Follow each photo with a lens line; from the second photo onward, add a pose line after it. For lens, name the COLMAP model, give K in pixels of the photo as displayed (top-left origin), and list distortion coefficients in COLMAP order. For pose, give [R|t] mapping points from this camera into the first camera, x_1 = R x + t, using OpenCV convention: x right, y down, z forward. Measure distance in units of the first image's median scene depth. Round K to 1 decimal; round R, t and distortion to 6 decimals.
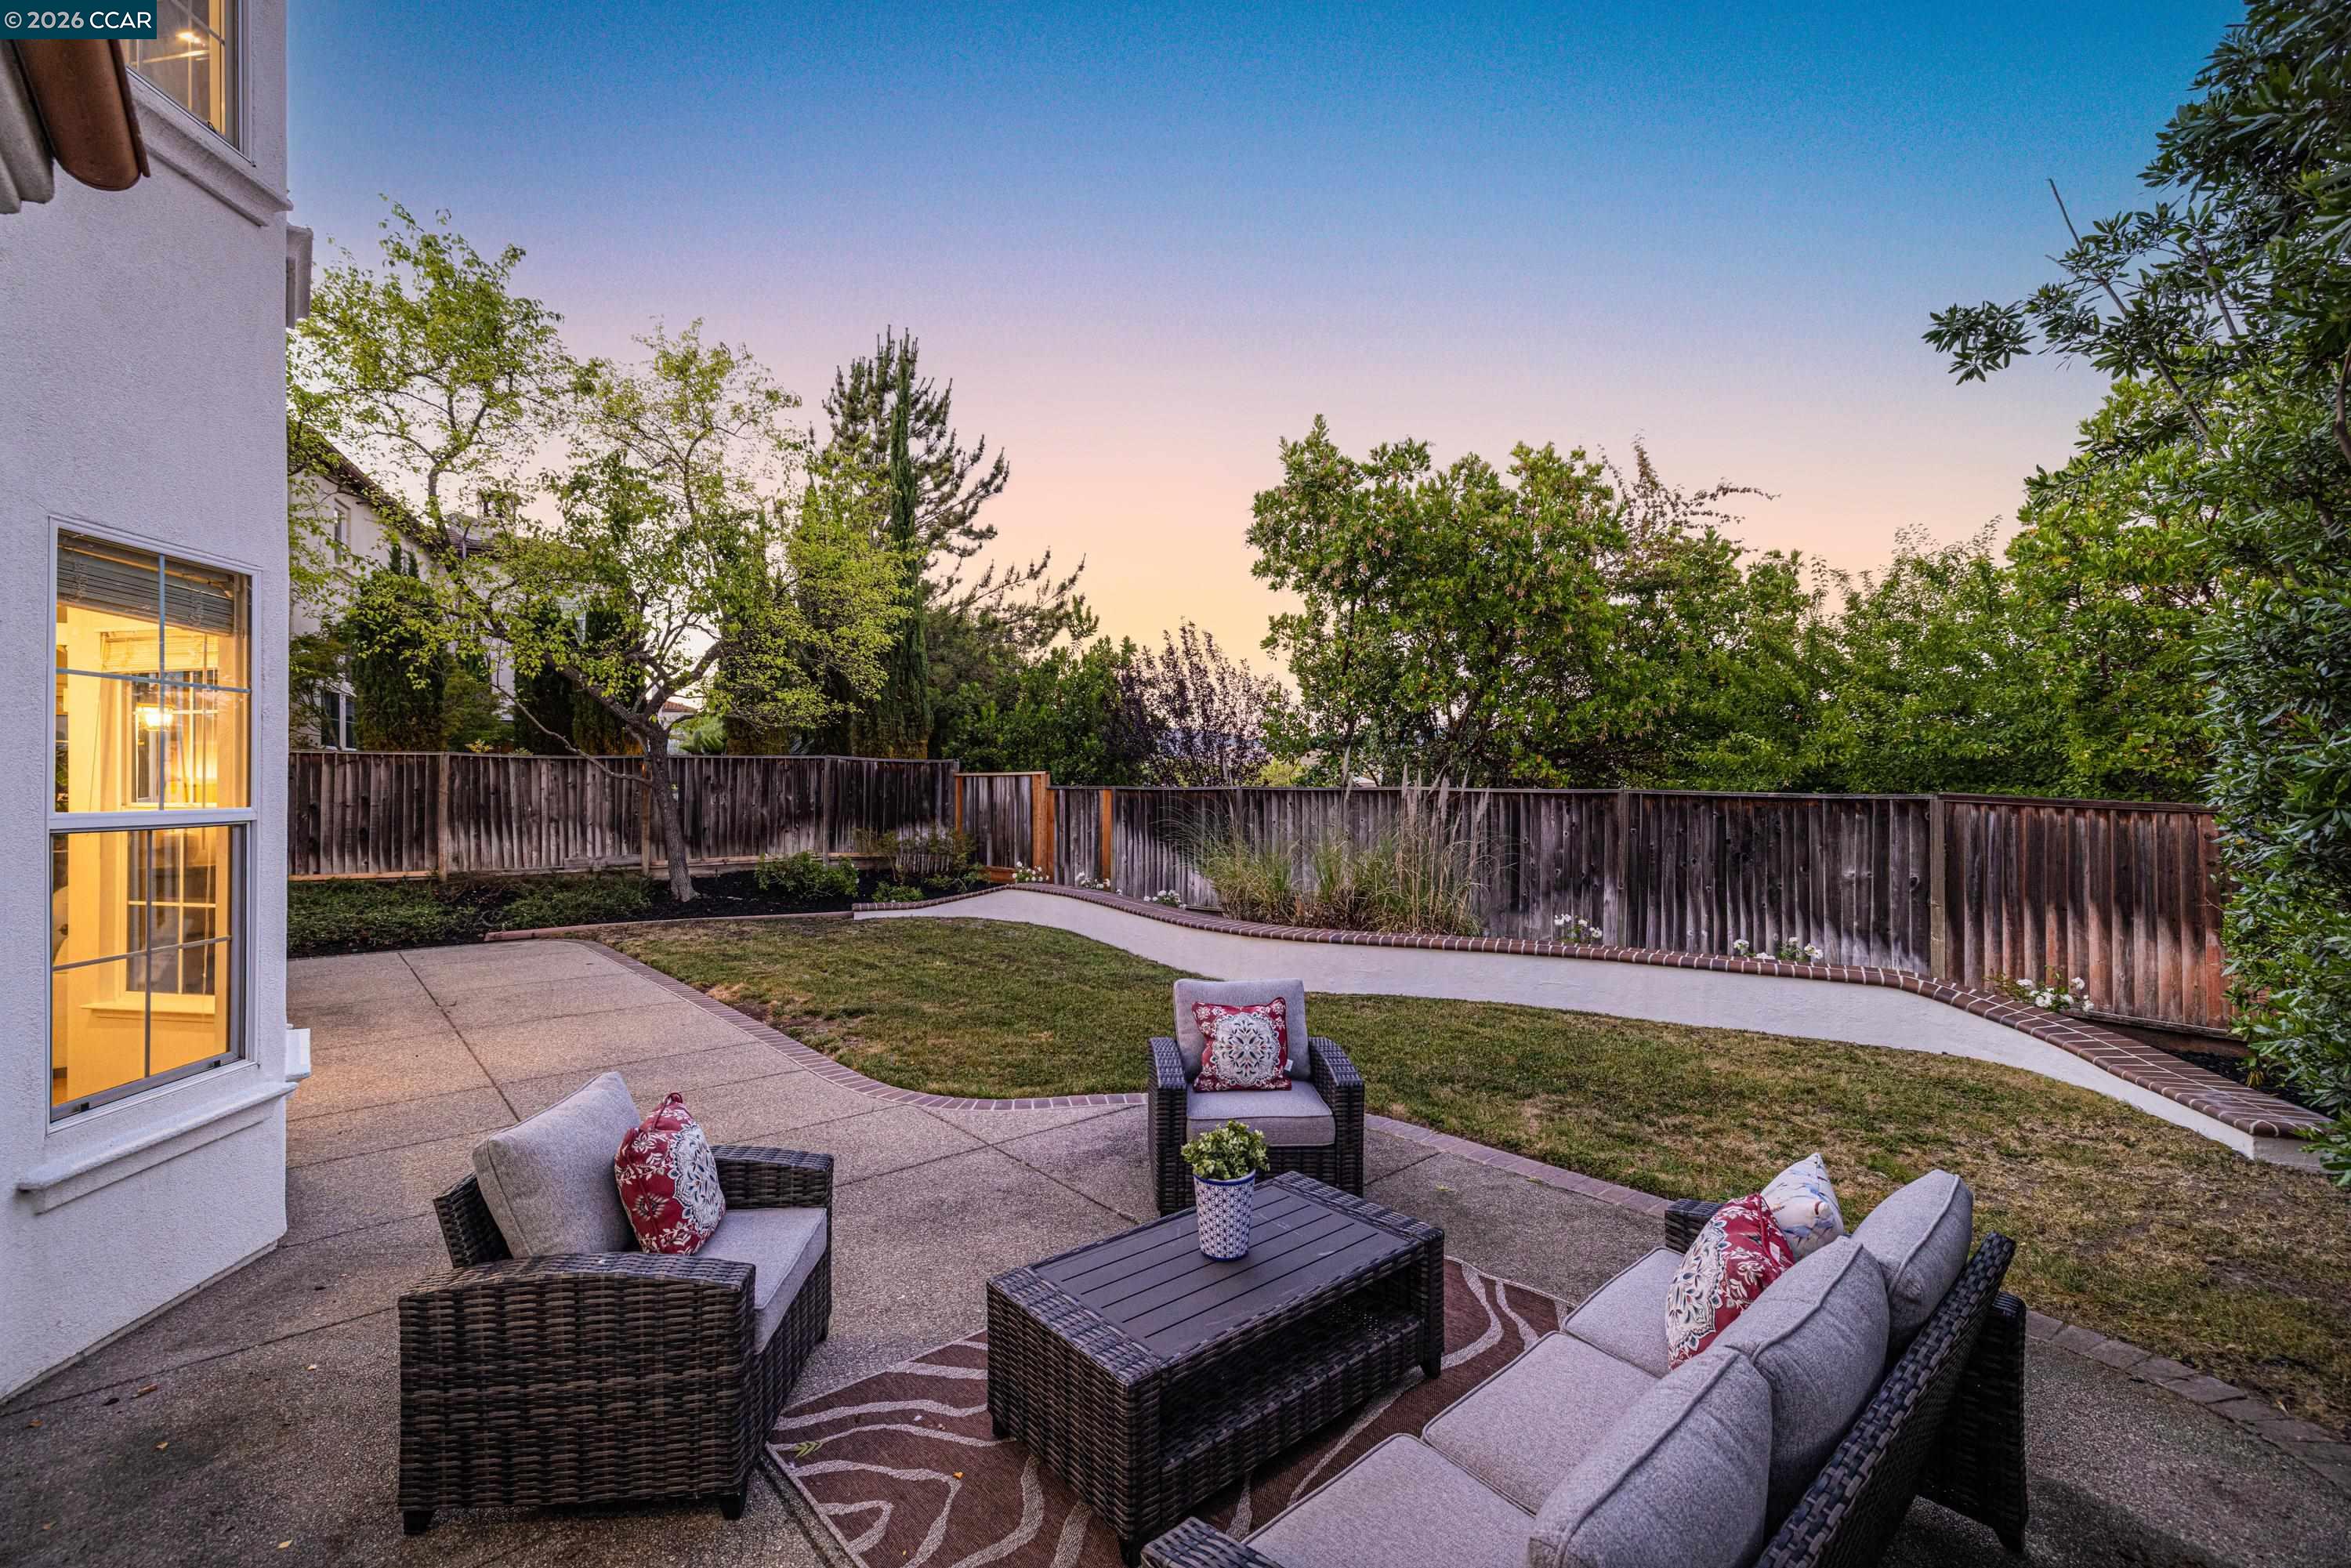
lens RADIAL K [[992.2, 0, 1167.3], [0, 992.2, 785.8], [0, 0, 1]] dist [0.001032, 0.000703]
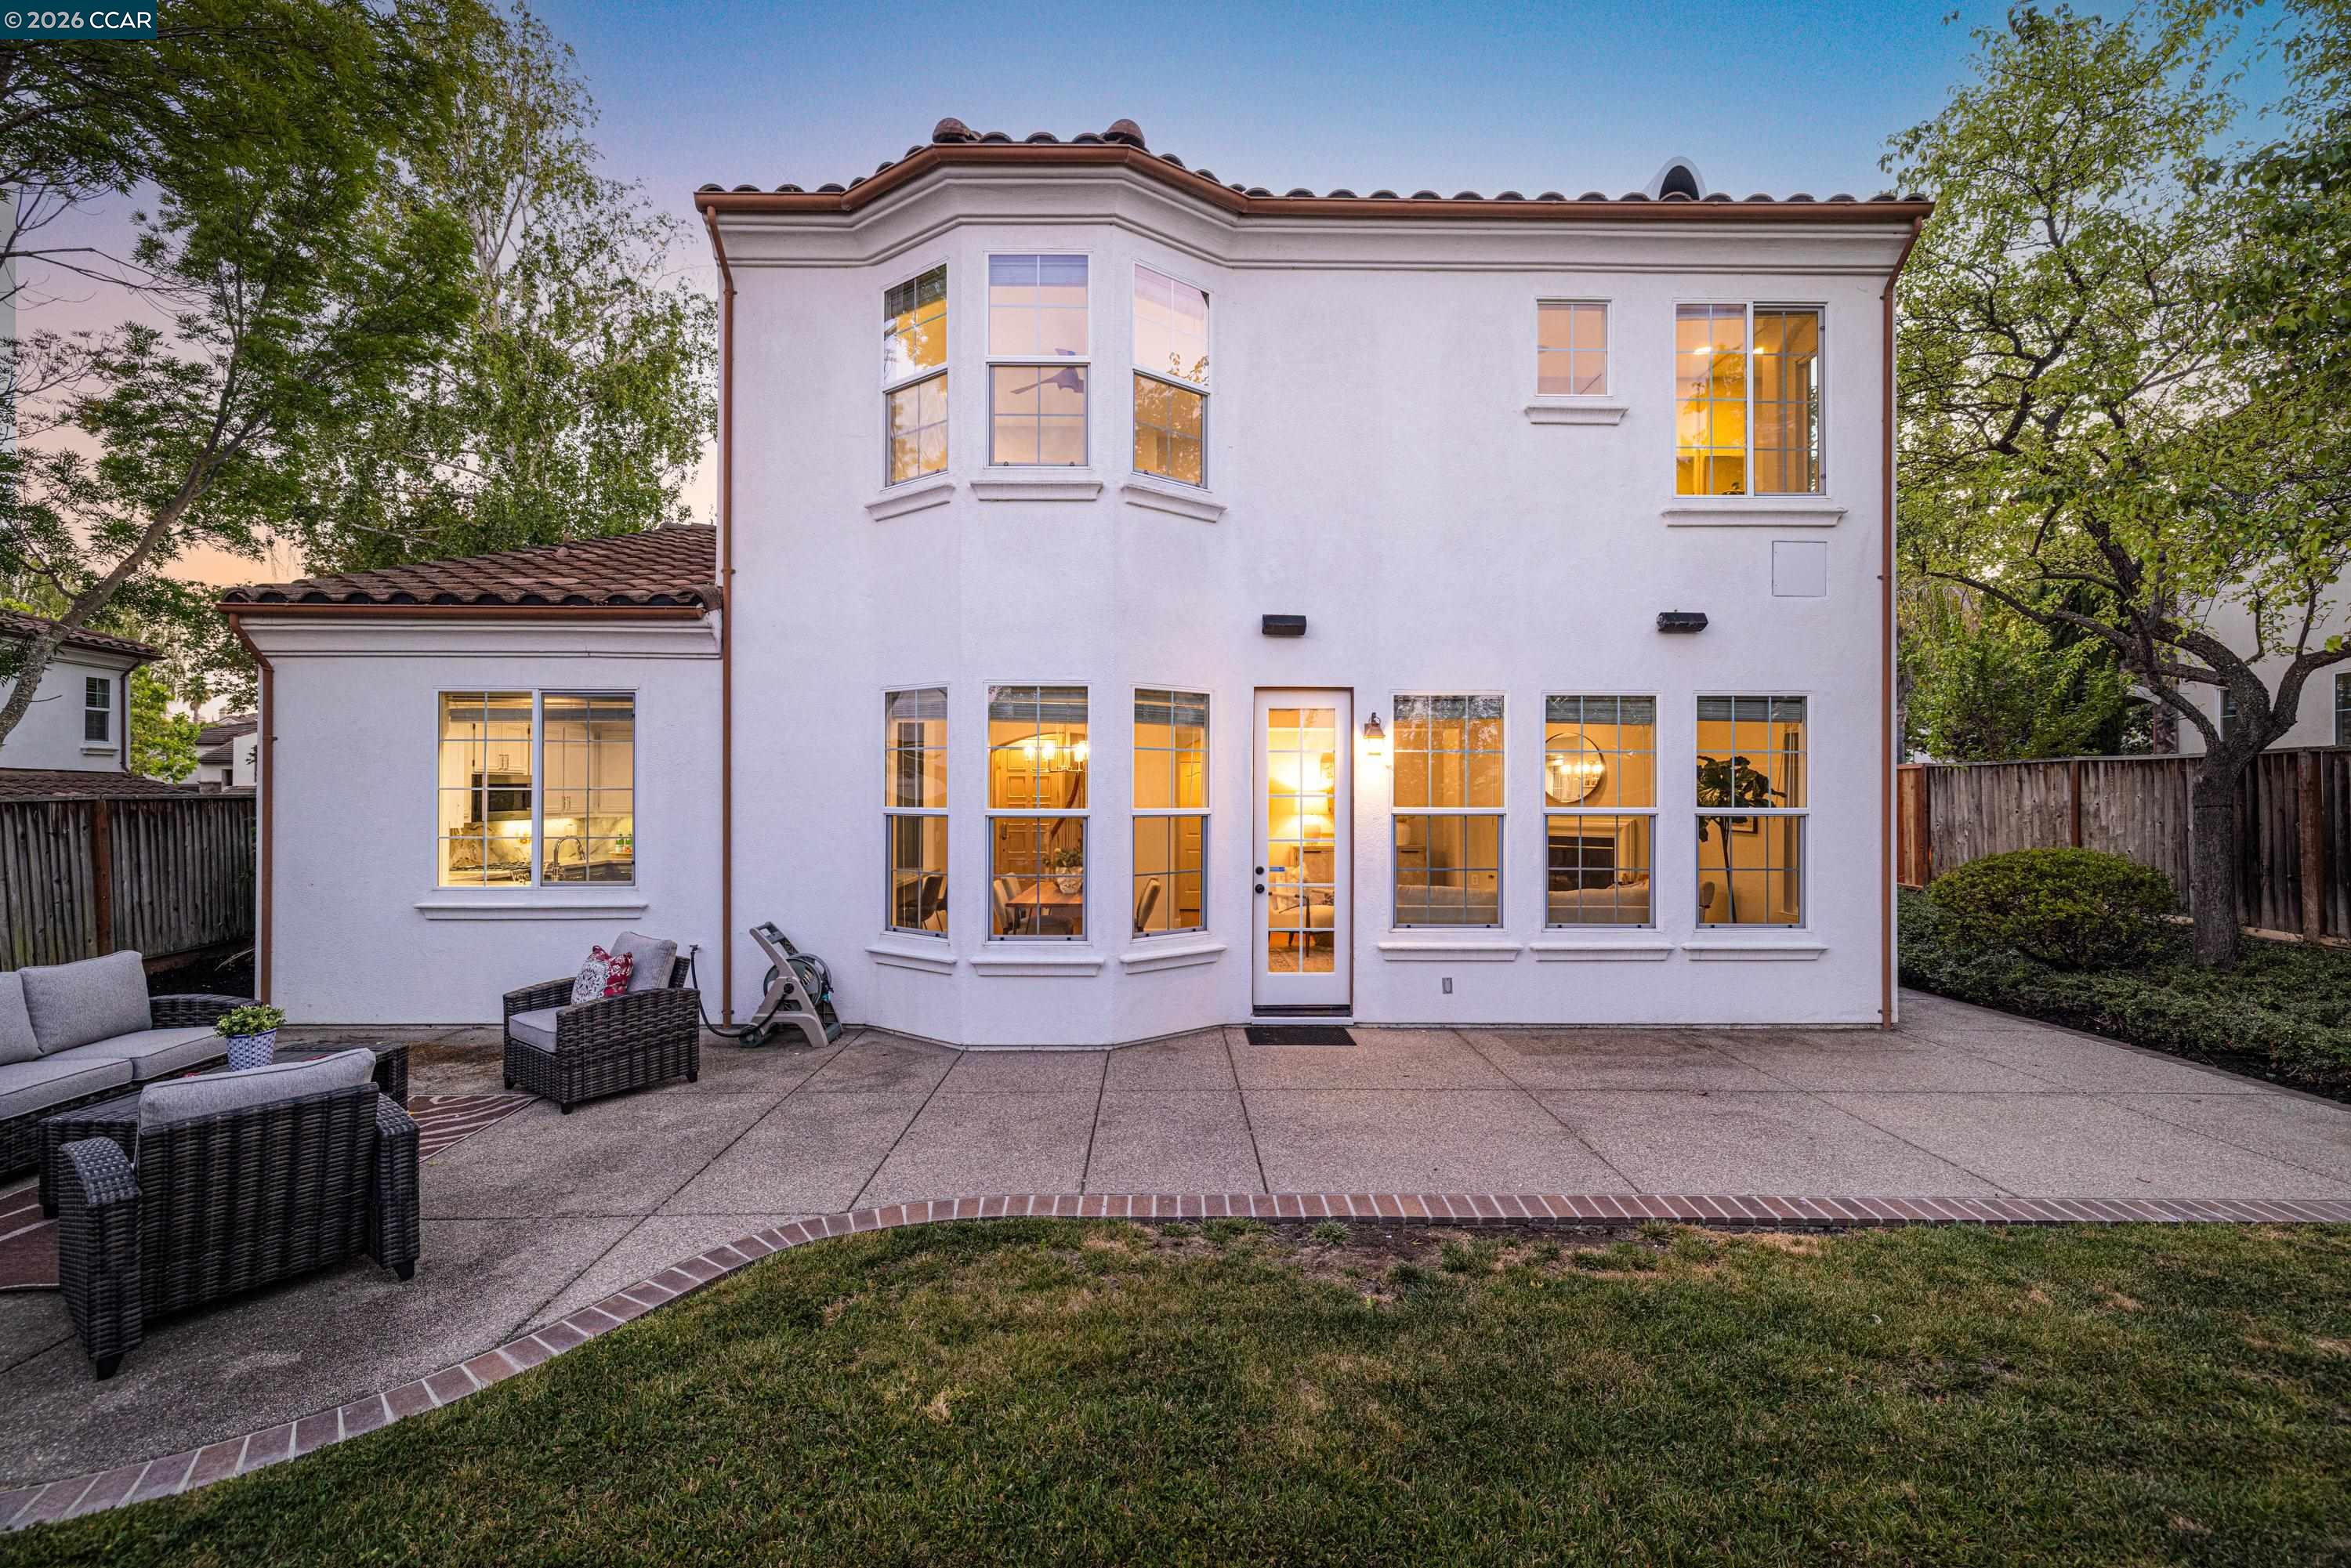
lens RADIAL K [[992.2, 0, 1173.9], [0, 992.2, 786.5], [0, 0, 1]] dist [0.001032, 0.000703]
pose [[-0.652394, -0.002628, -0.757875, 0.069440], [-0.004025, 0.999992, -0.000003, -0.006057], [0.757869, 0.003049, -0.652399, 0.726145]]
